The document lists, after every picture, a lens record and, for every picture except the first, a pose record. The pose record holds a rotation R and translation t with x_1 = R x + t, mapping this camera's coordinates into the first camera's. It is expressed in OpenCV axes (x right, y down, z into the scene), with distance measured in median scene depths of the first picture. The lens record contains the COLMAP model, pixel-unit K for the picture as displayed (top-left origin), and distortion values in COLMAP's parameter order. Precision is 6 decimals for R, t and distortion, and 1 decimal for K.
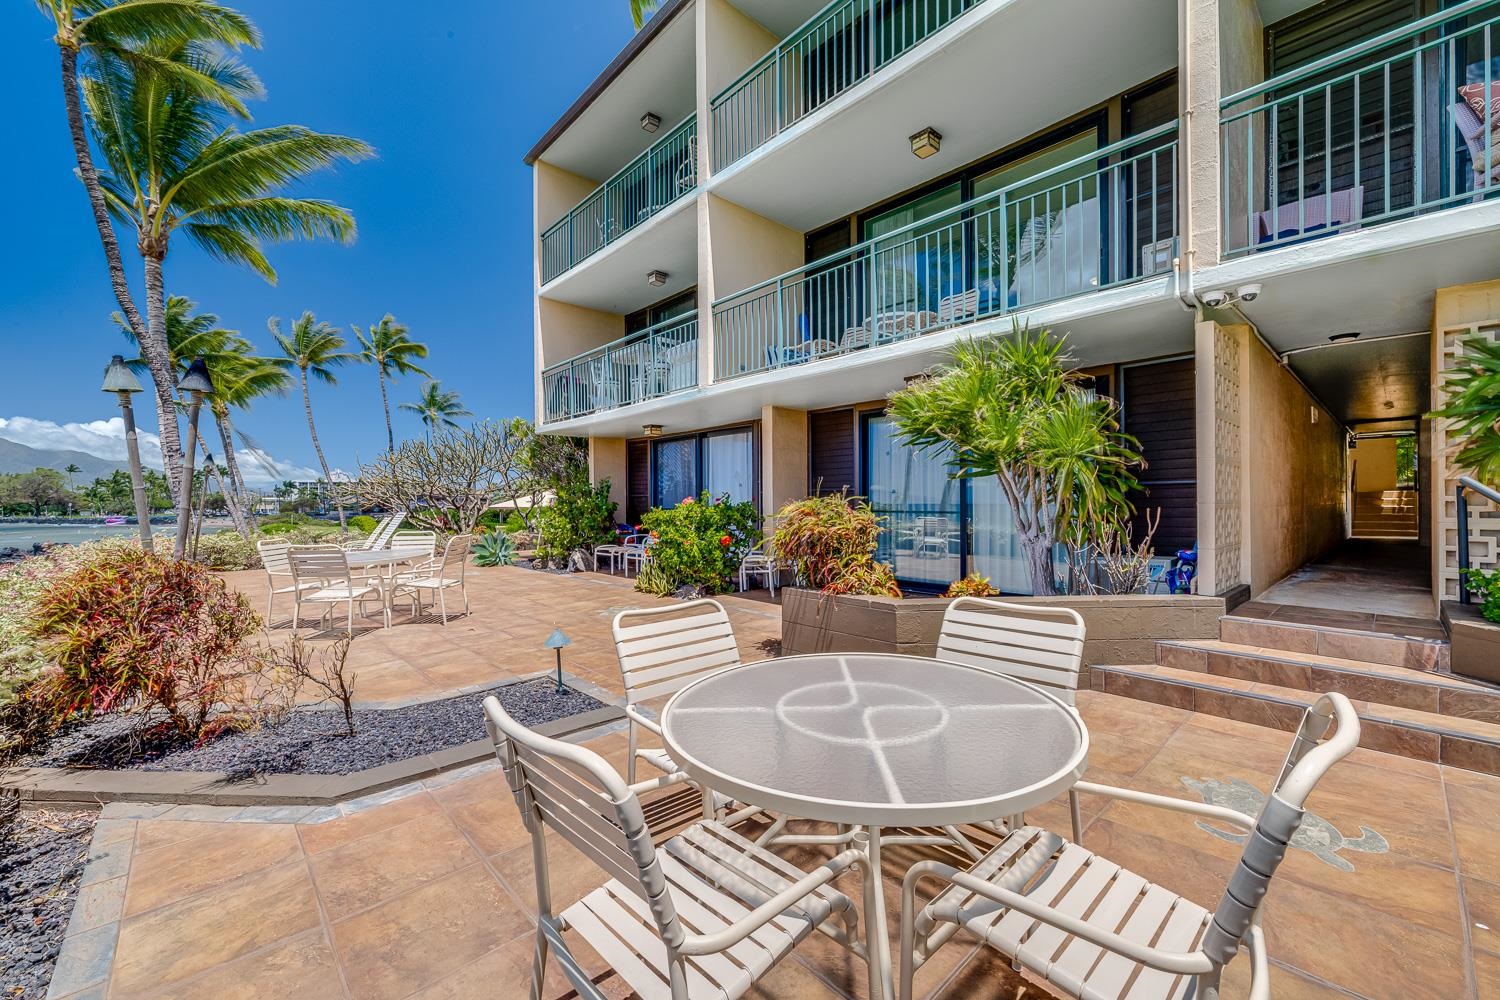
lens RADIAL K [[600.1, 0, 754.5], [0, 600.1, 499.2], [0, 0, 1]] dist [0.015624, 0.001009]
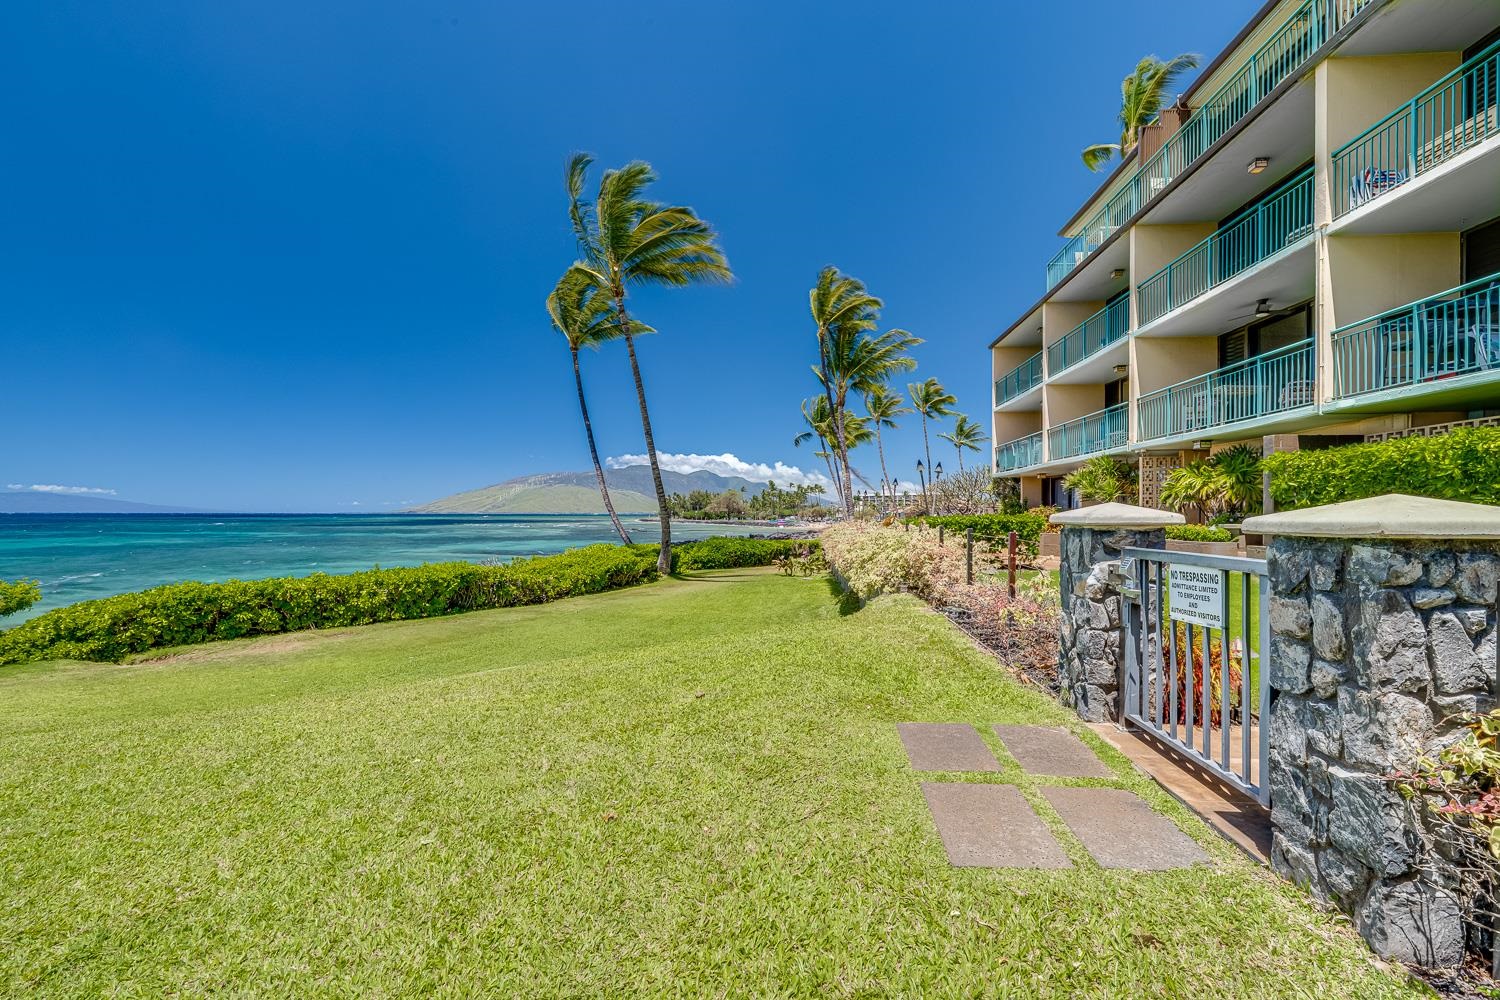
lens RADIAL K [[600.1, 0, 756.4], [0, 600.1, 507.4], [0, 0, 1]] dist [0.015624, 0.001009]
pose [[0.678179, 0.002142, -0.734894, 0.537734], [-0.007331, 0.999966, -0.003851, 0.006009], [0.734860, 0.007999, 0.678171, -0.880403]]
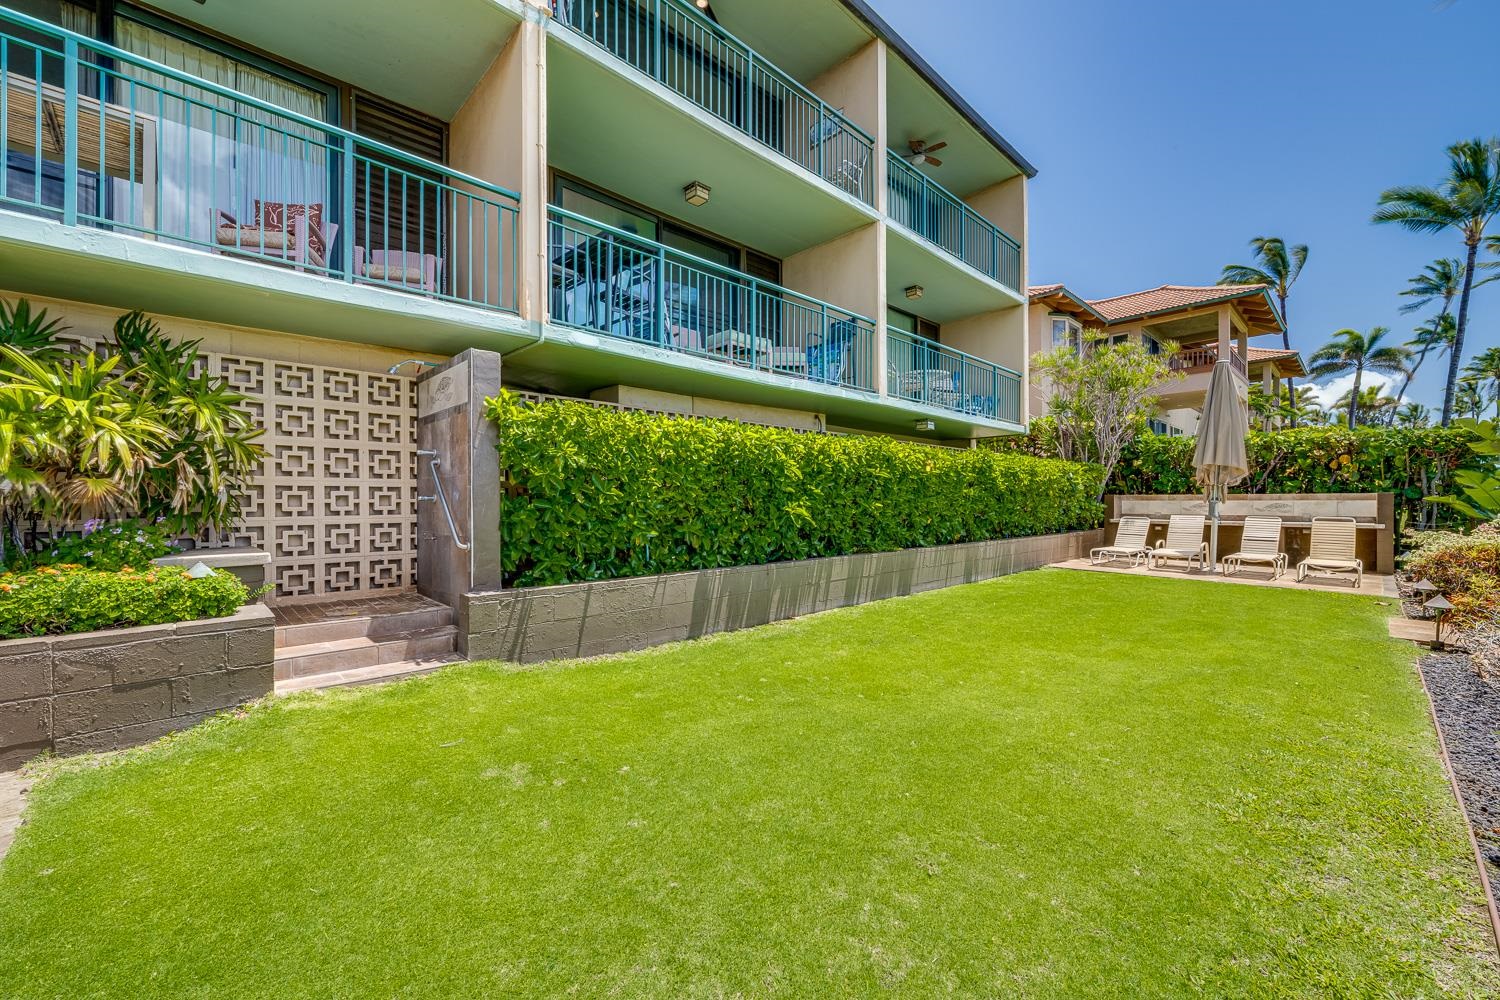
lens RADIAL K [[608.1, 0, 720.6], [0, 608.1, 497.0], [0, 0, 1]] dist [-0.006809, 0.000555]
pose [[0.005417, 0.008072, 0.999953, -0.656414], [-0.003939, 0.999960, -0.008051, 0.004554], [-0.999978, -0.003896, 0.005448, 0.702597]]
